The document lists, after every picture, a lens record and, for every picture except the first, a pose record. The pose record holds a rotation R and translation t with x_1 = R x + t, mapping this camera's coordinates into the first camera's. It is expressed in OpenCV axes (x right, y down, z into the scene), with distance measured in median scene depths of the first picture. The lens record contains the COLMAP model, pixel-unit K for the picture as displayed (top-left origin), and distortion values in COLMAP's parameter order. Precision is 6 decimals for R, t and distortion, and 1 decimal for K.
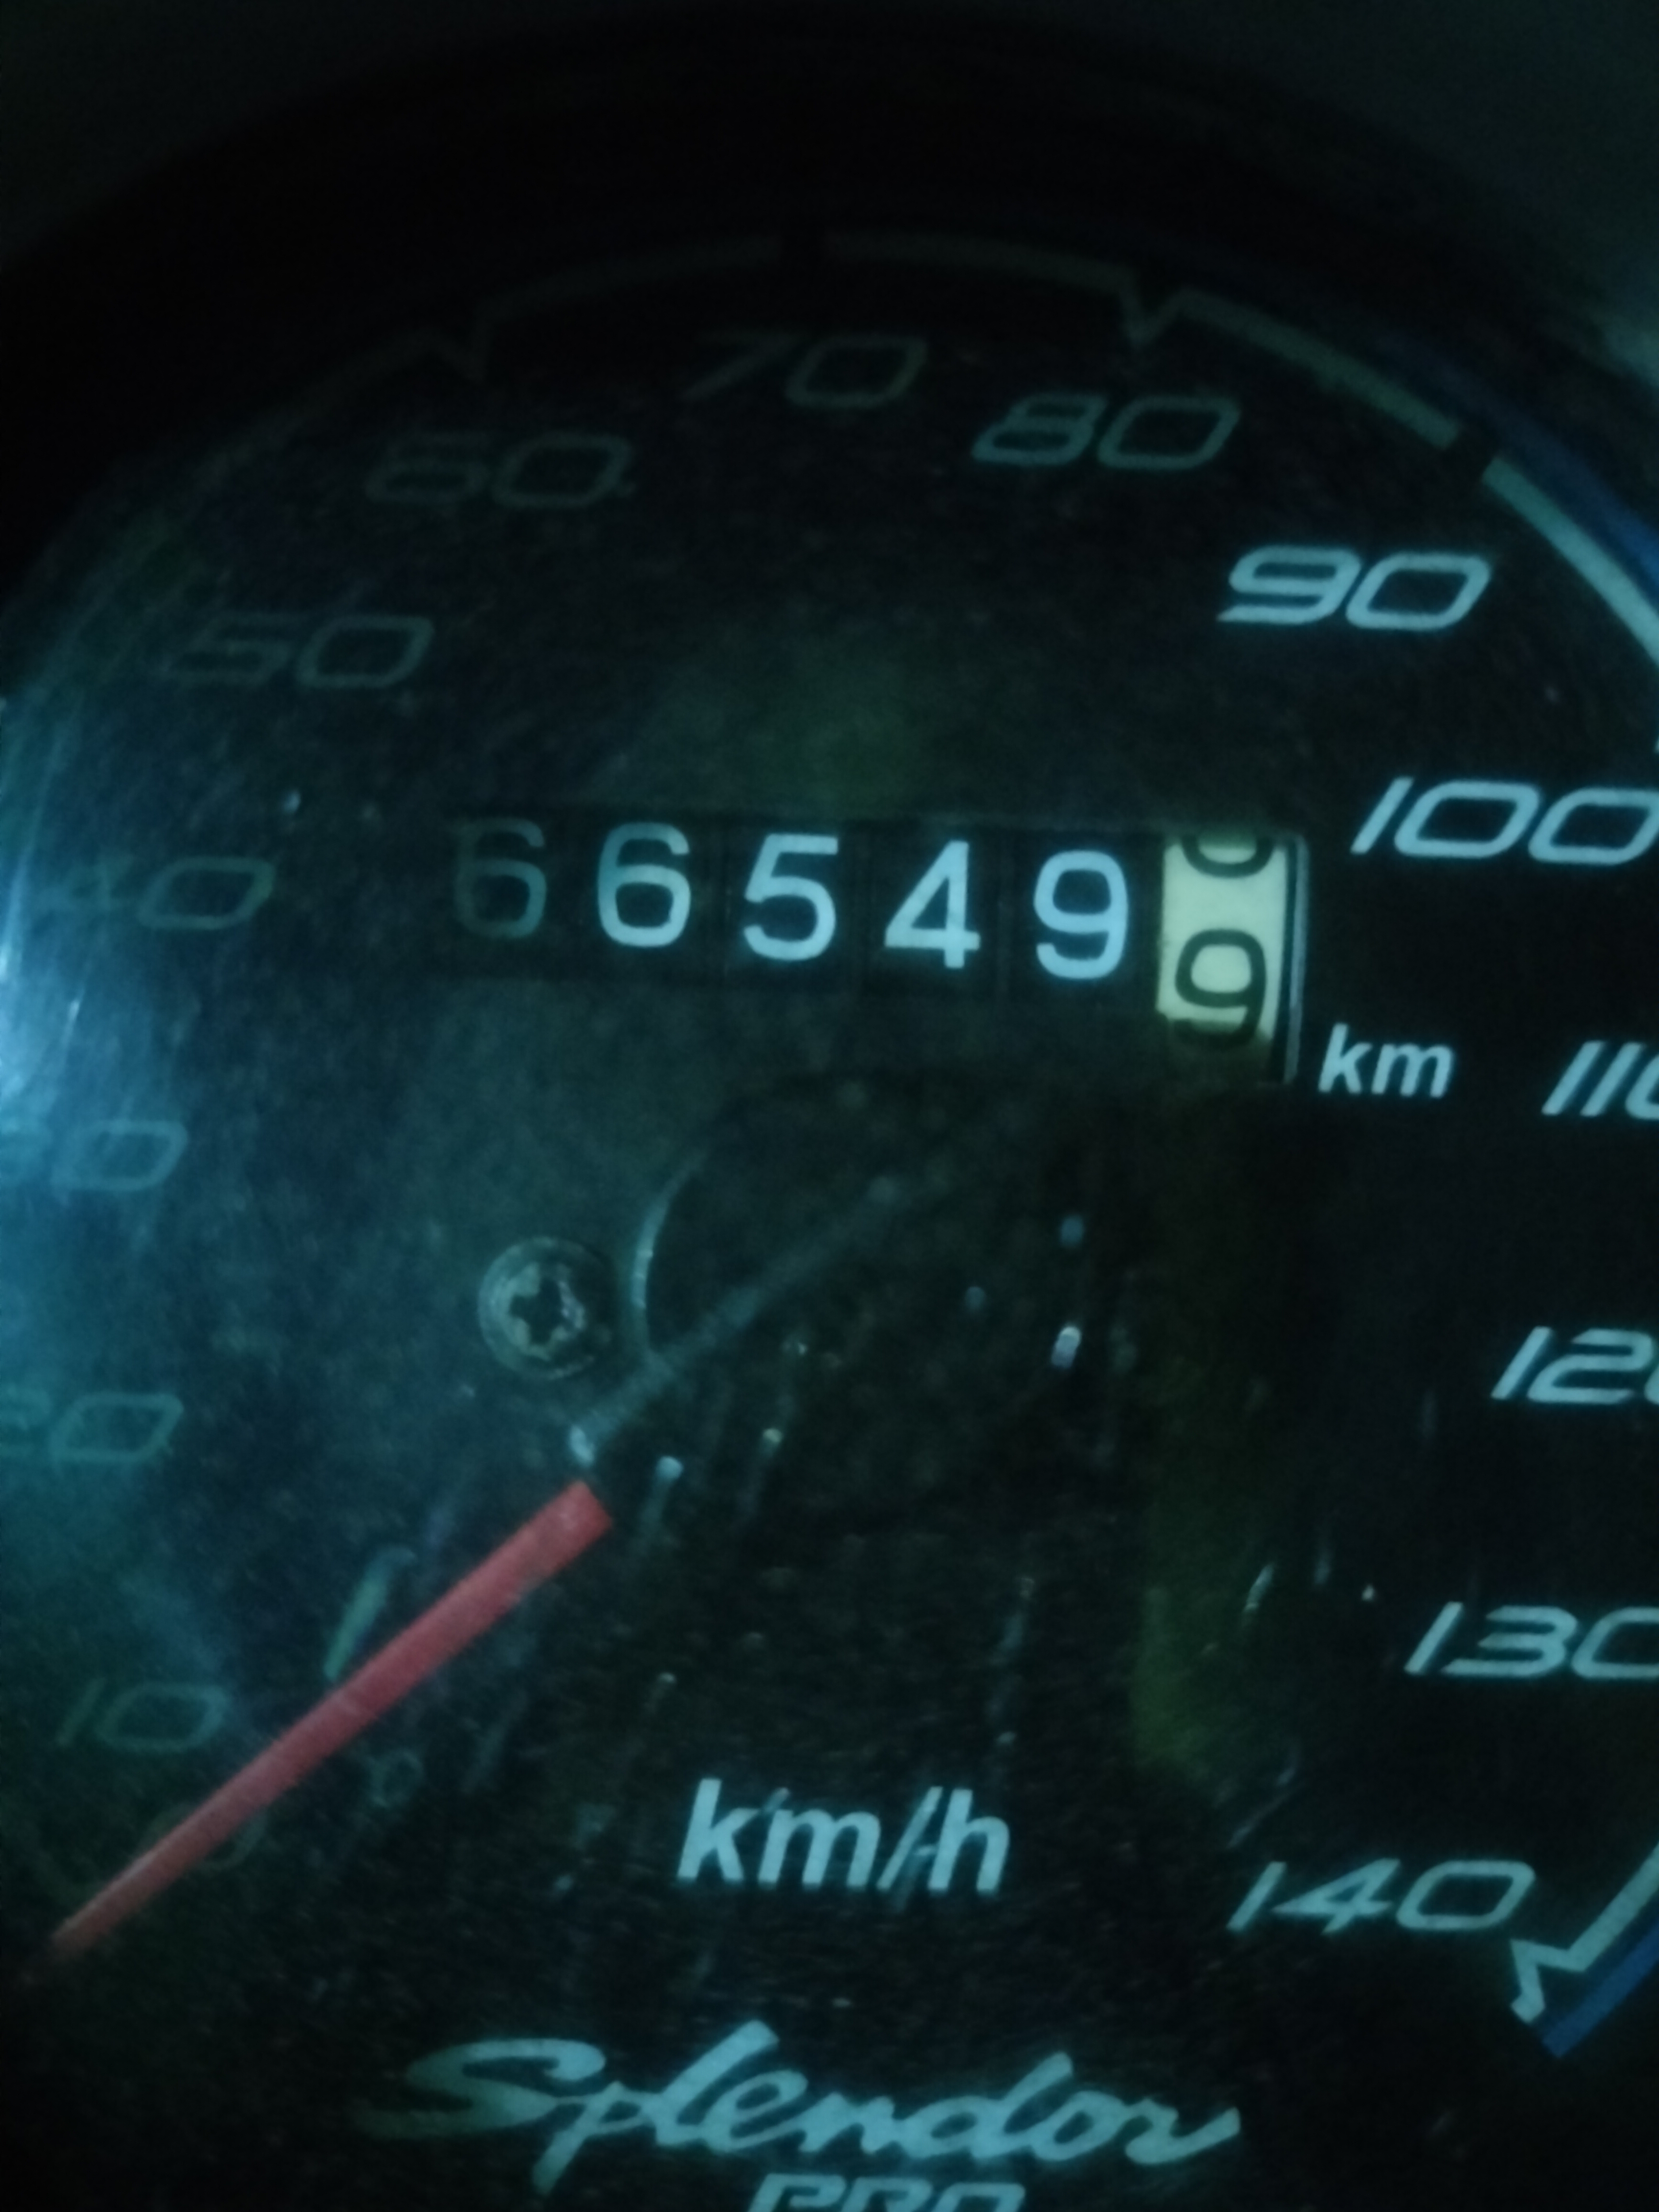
lens RADIAL K [[1885.6, 0, 849.2], [0, 1885.6, 1107.4], [0, 0, 1]] dist [-0.008908, -0.188179]
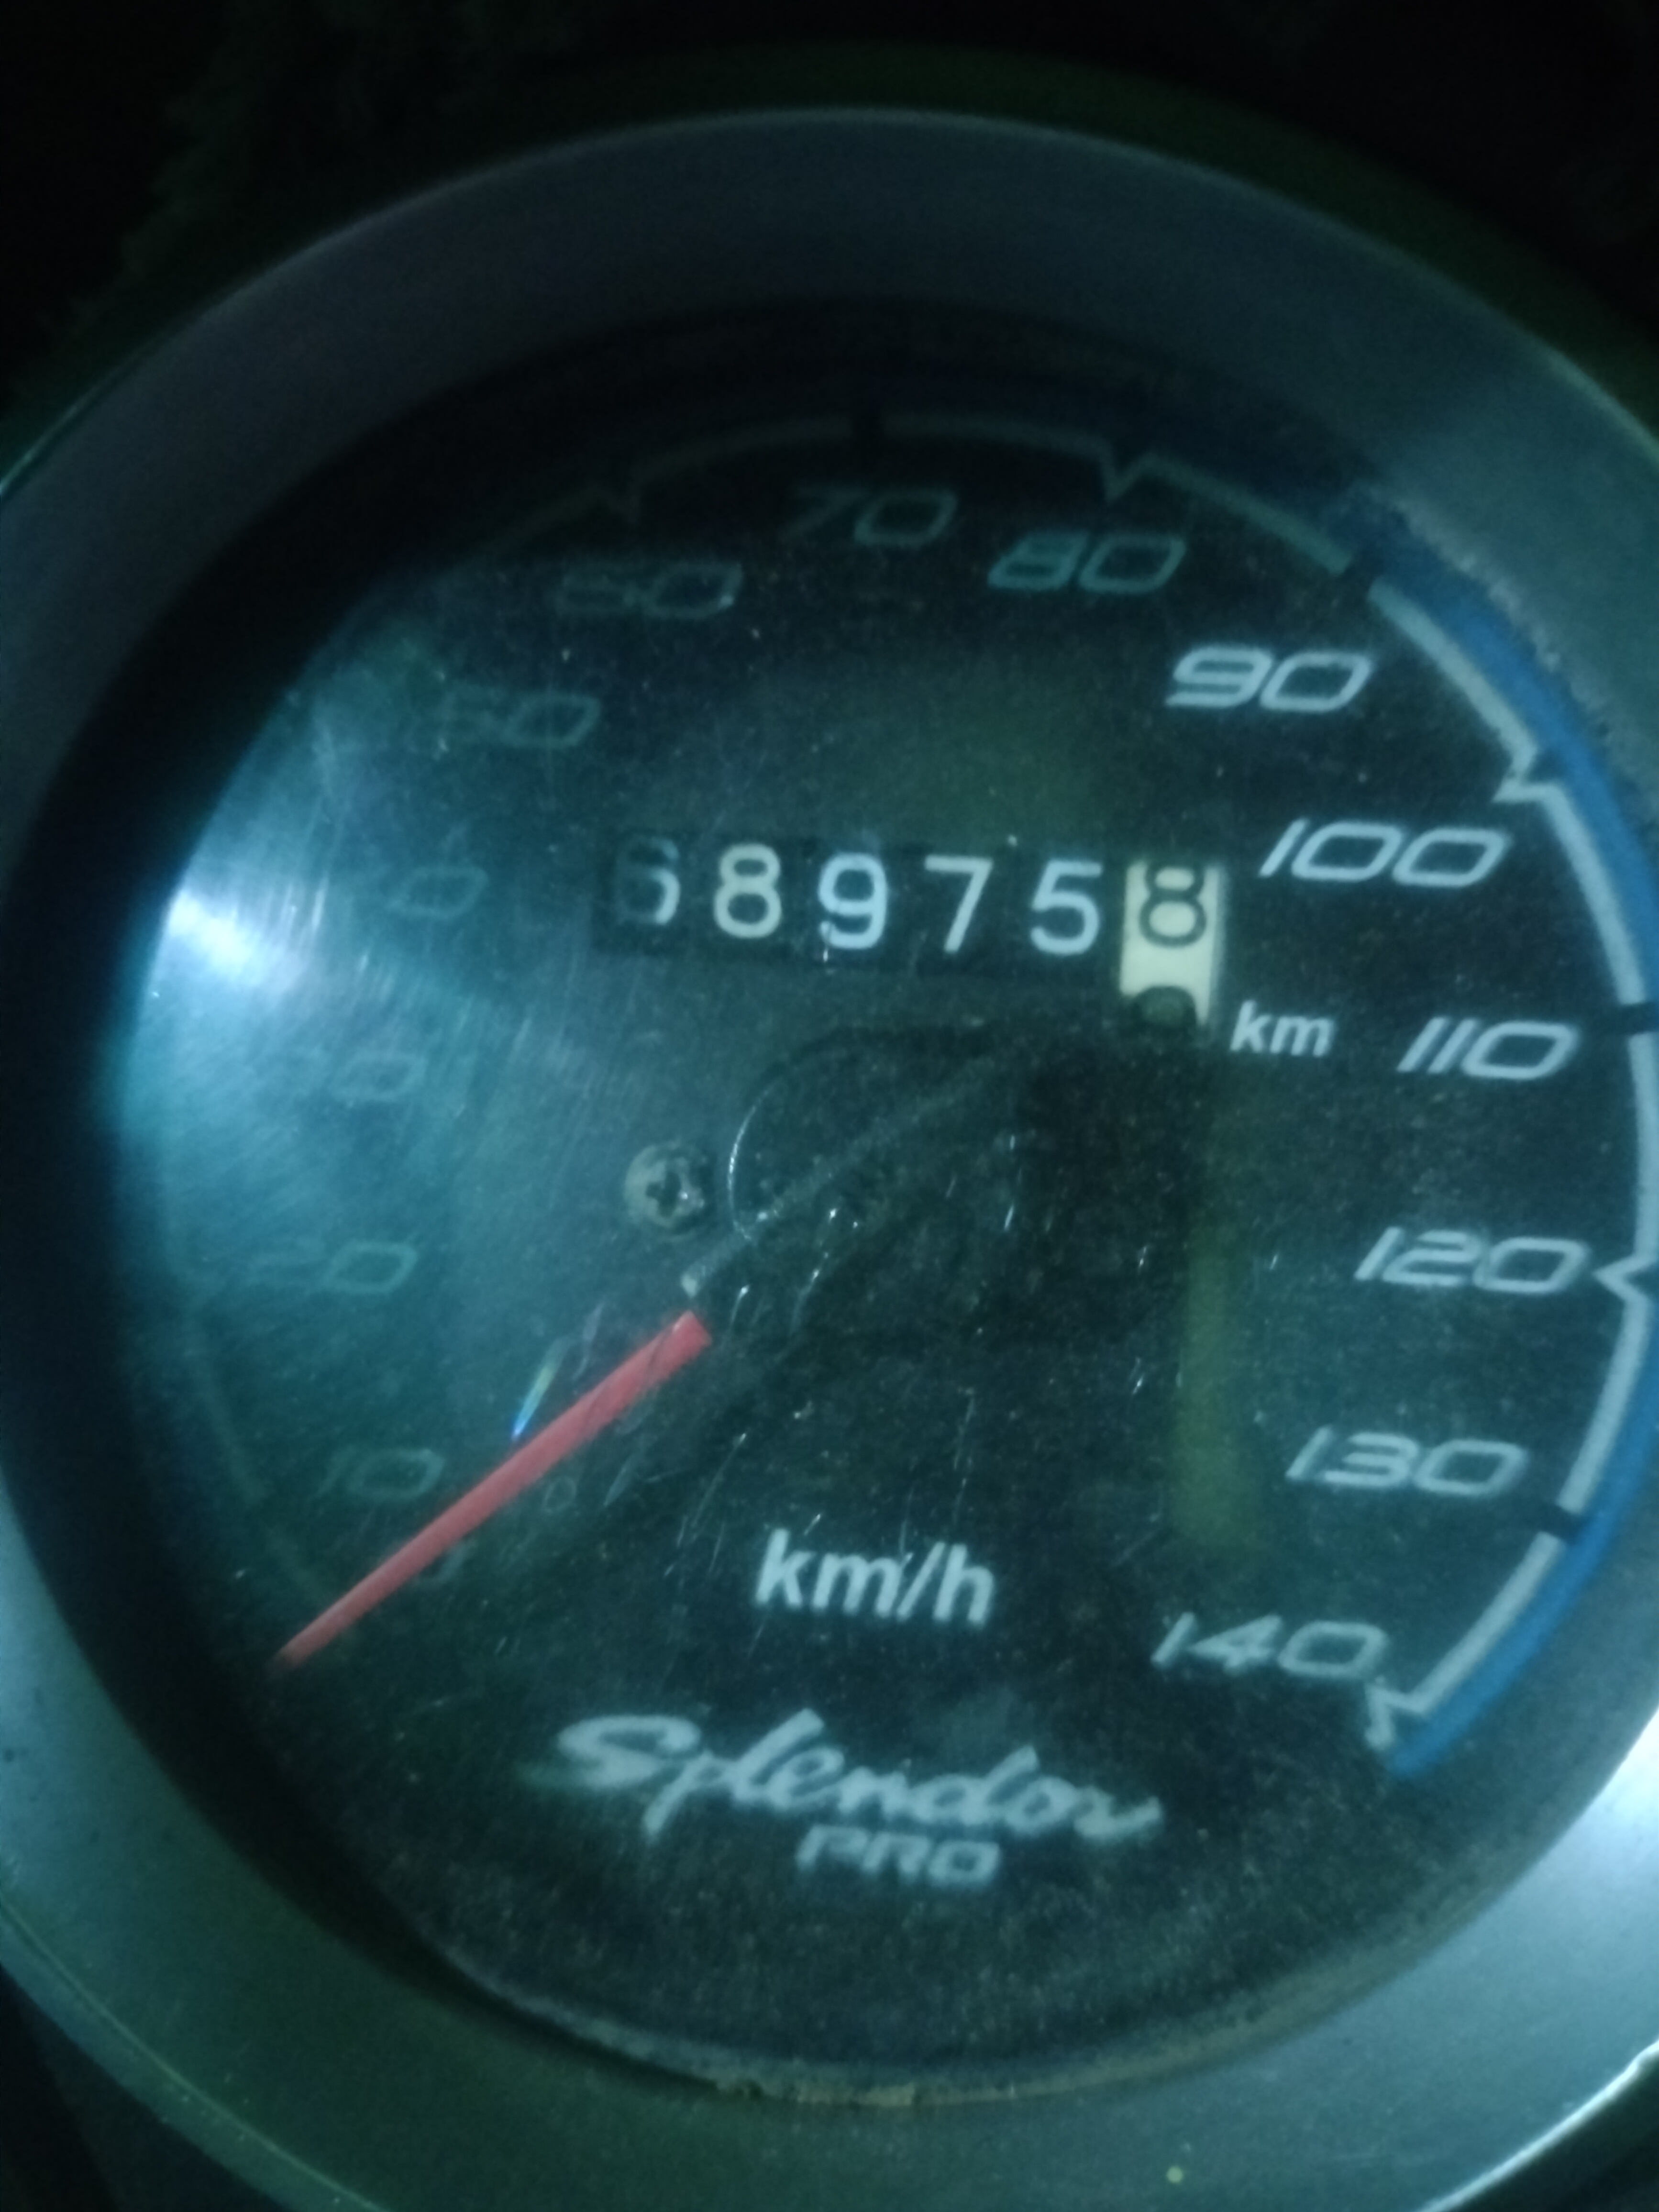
lens RADIAL K [[1994.7, 0, 833.5], [0, 1994.7, 1114.2], [0, 0, 1]] dist [-0.013131, -0.011431]
pose [[0.994759, 0.026030, -0.098879, 0.106275], [-0.021922, 0.998860, 0.042414, -0.017016], [0.099870, -0.040024, 0.994195, -0.468581]]
